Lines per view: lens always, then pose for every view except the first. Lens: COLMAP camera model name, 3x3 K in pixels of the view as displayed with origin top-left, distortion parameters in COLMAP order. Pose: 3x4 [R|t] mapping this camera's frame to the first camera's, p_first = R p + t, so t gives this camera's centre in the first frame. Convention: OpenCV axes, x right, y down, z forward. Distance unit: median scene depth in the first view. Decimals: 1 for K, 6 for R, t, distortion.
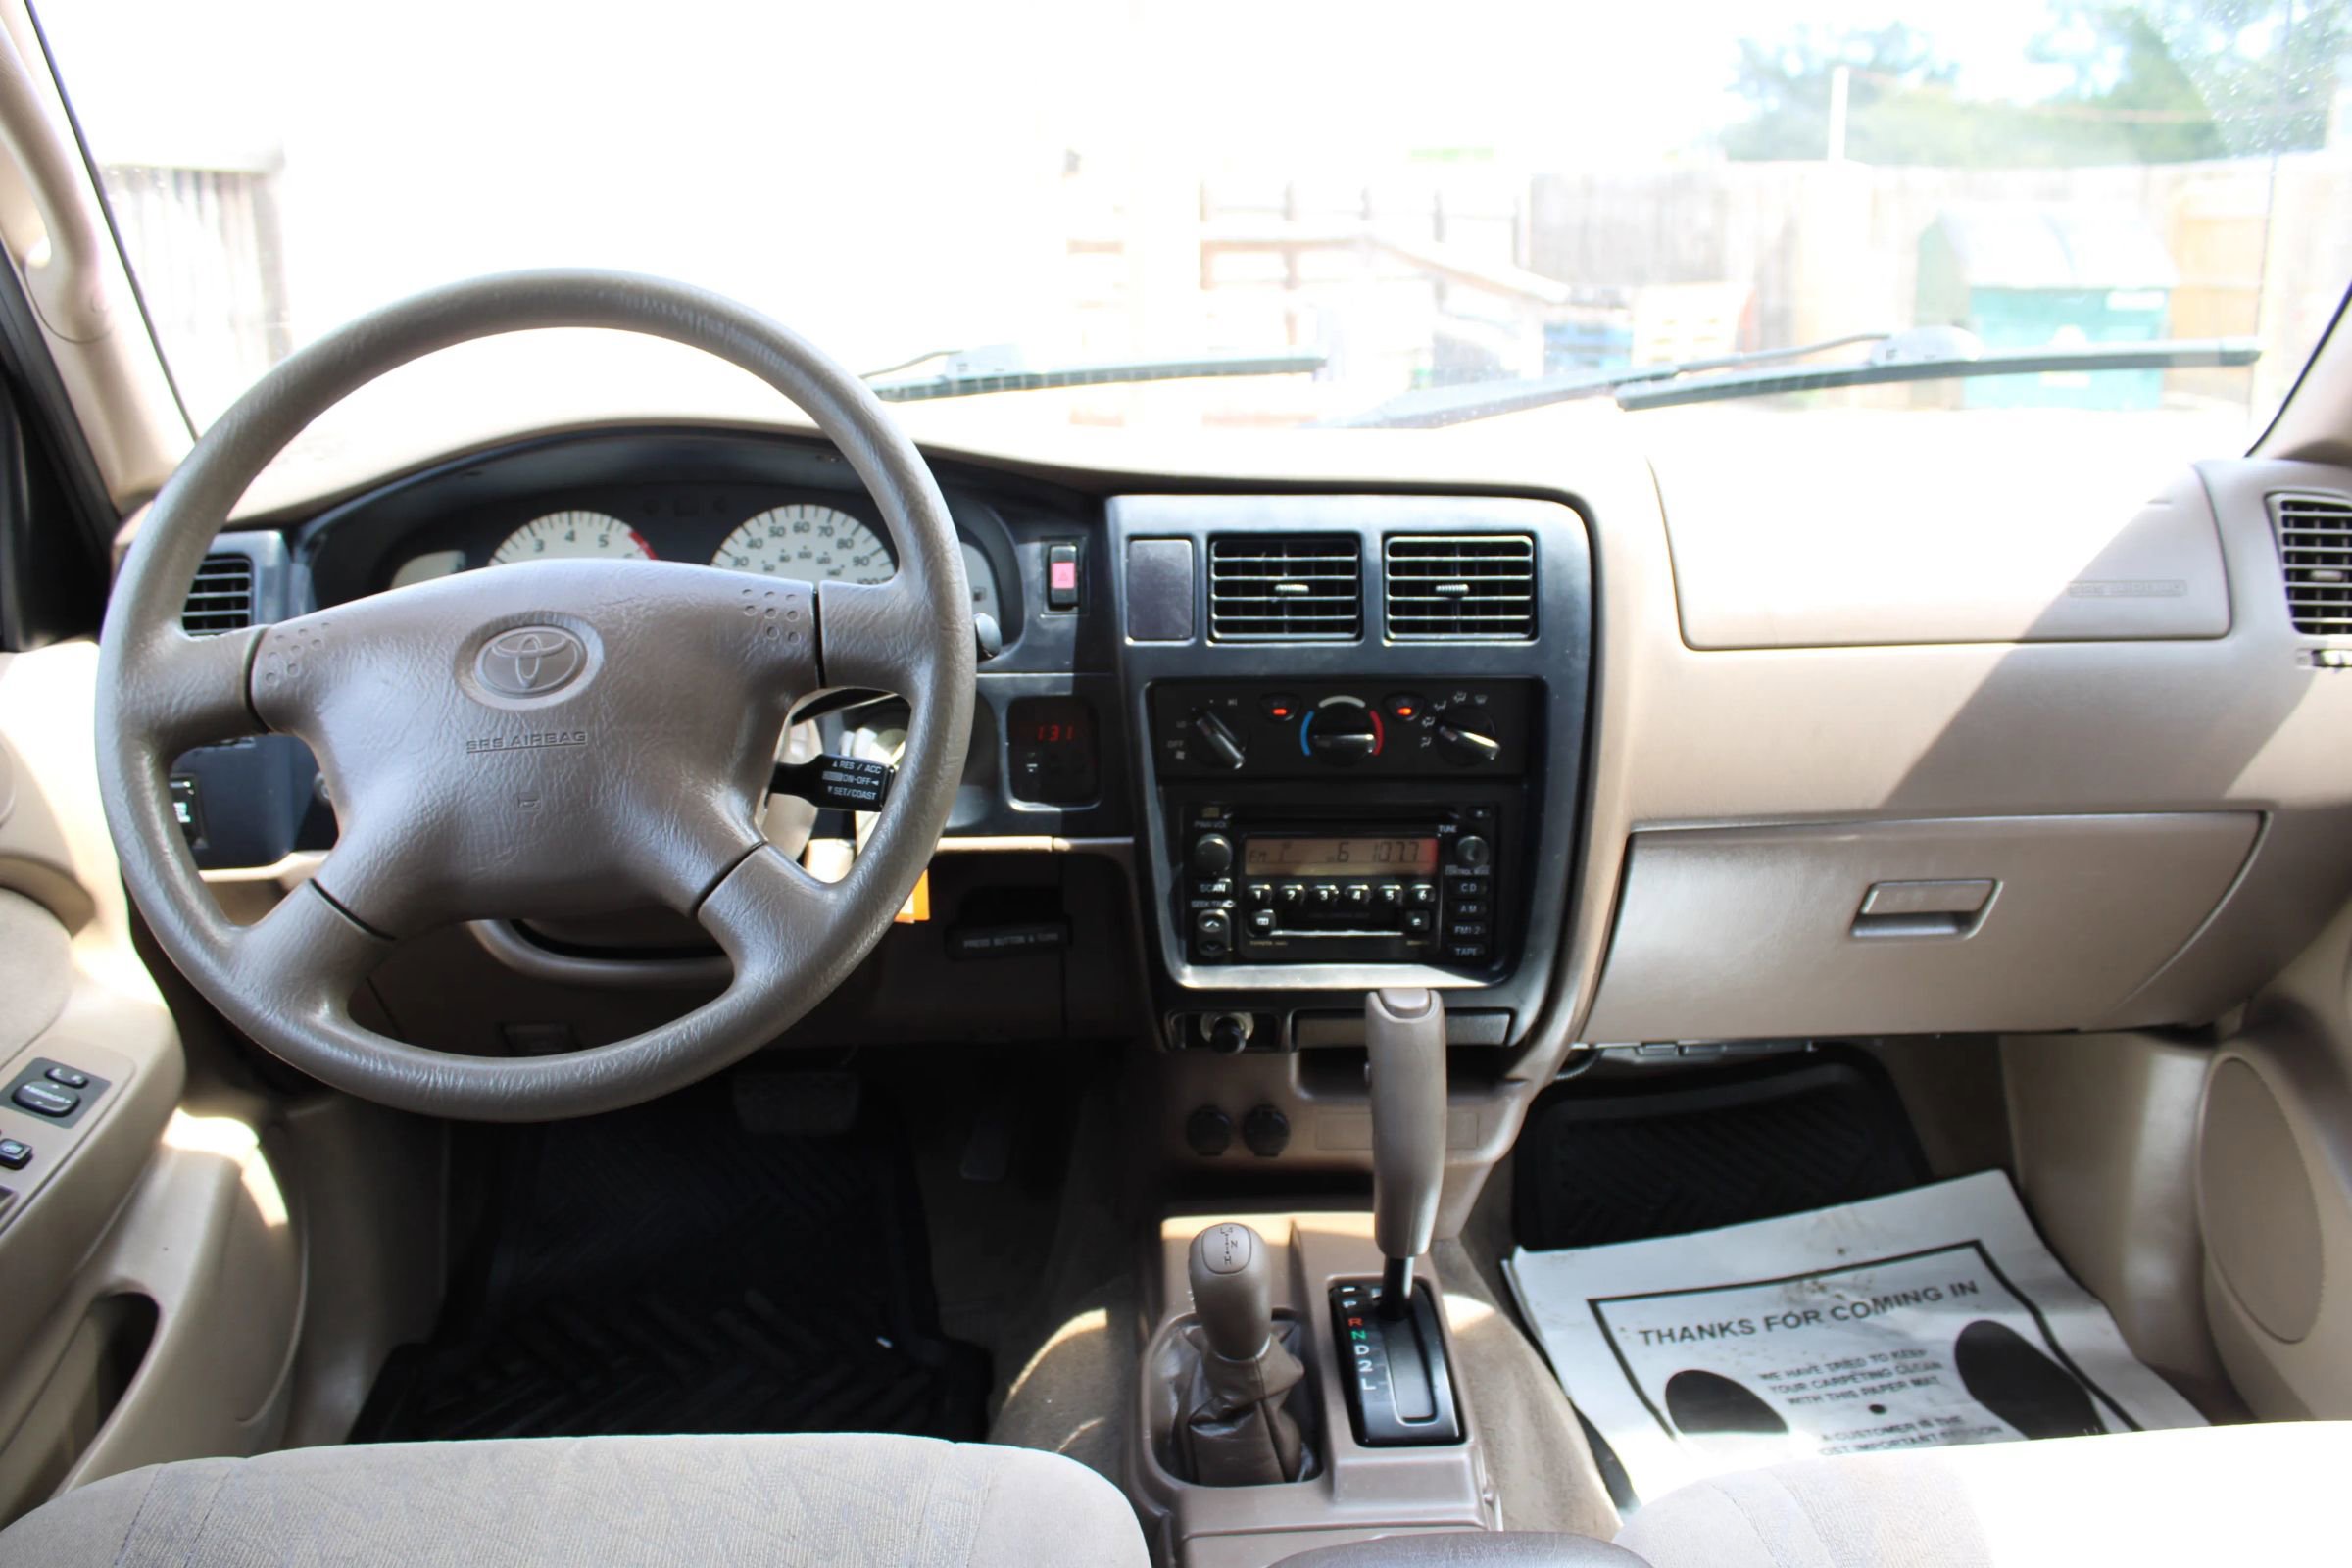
lens RADIAL K [[2182.3, 0, 1176.0], [0, 2182.3, 784.0], [0, 0, 1]] dist [-0.102658, 0.028672]
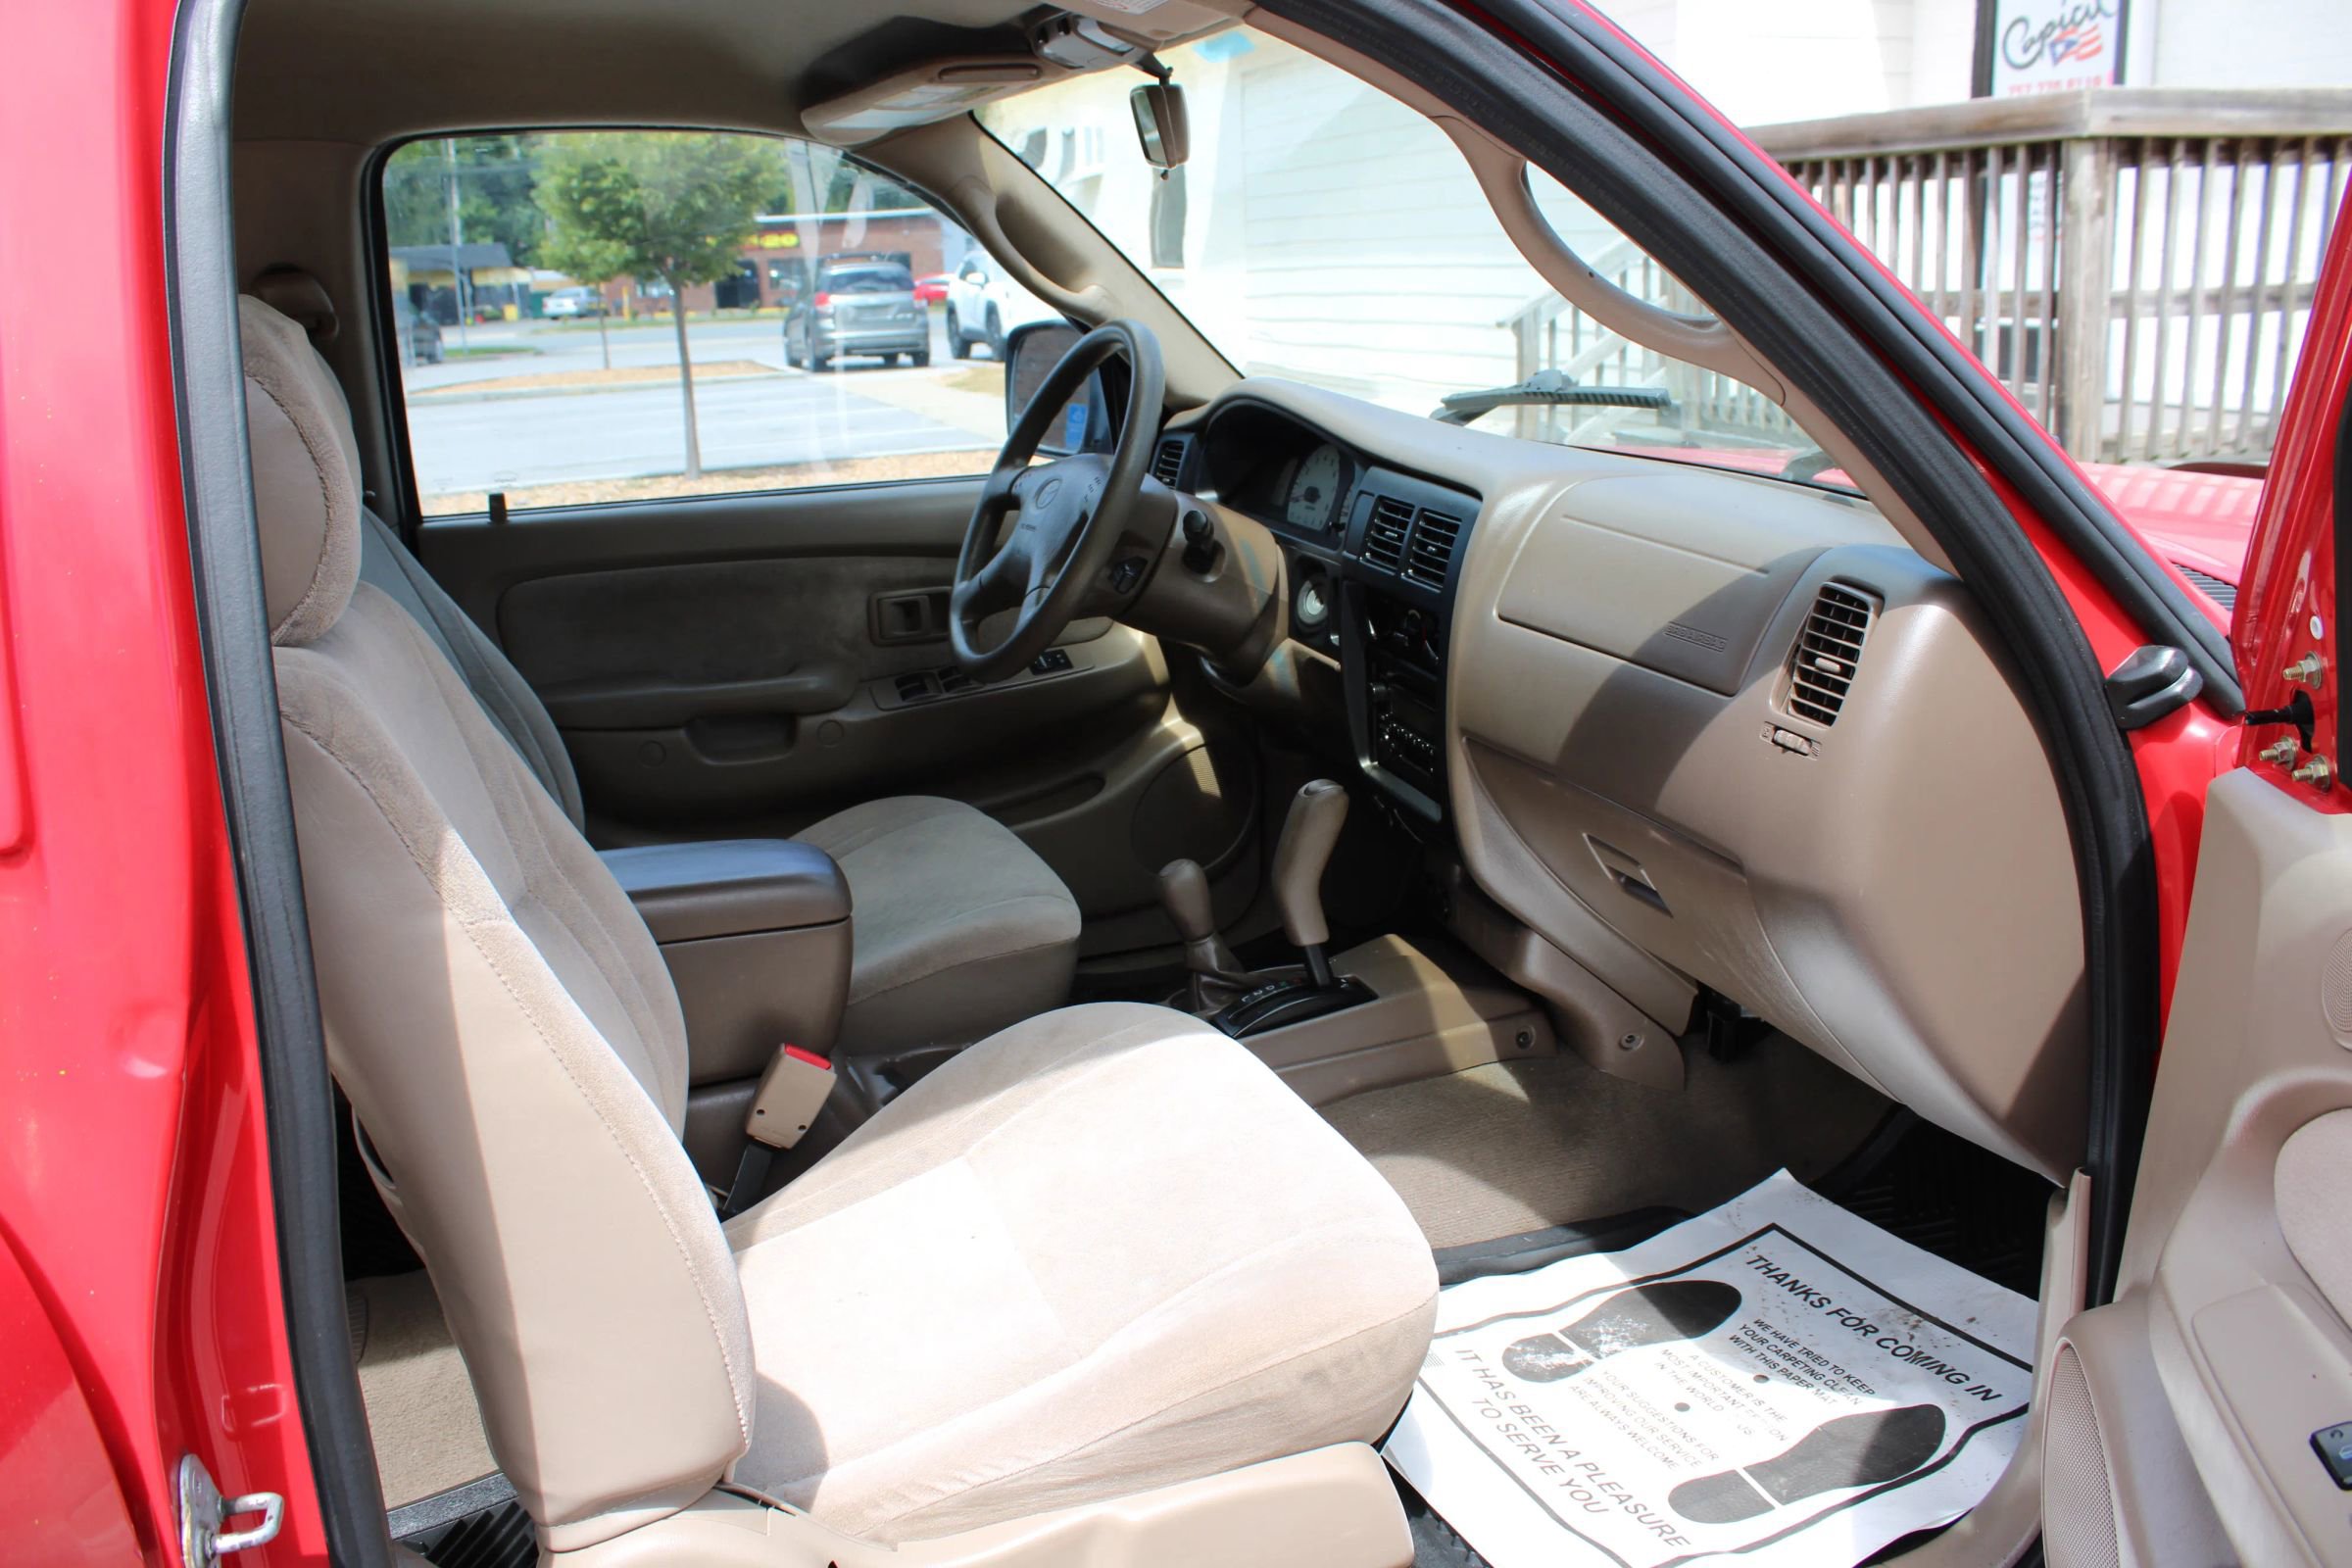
lens RADIAL K [[2182.3, 0, 1176.0], [0, 2182.3, 784.0], [0, 0, 1]] dist [-0.102658, 0.028672]
pose [[0.216856, 0.237264, -0.946931, 1.222255], [-0.232540, 0.954646, 0.185944, -0.135487], [0.948103, 0.179877, 0.262194, 0.362931]]
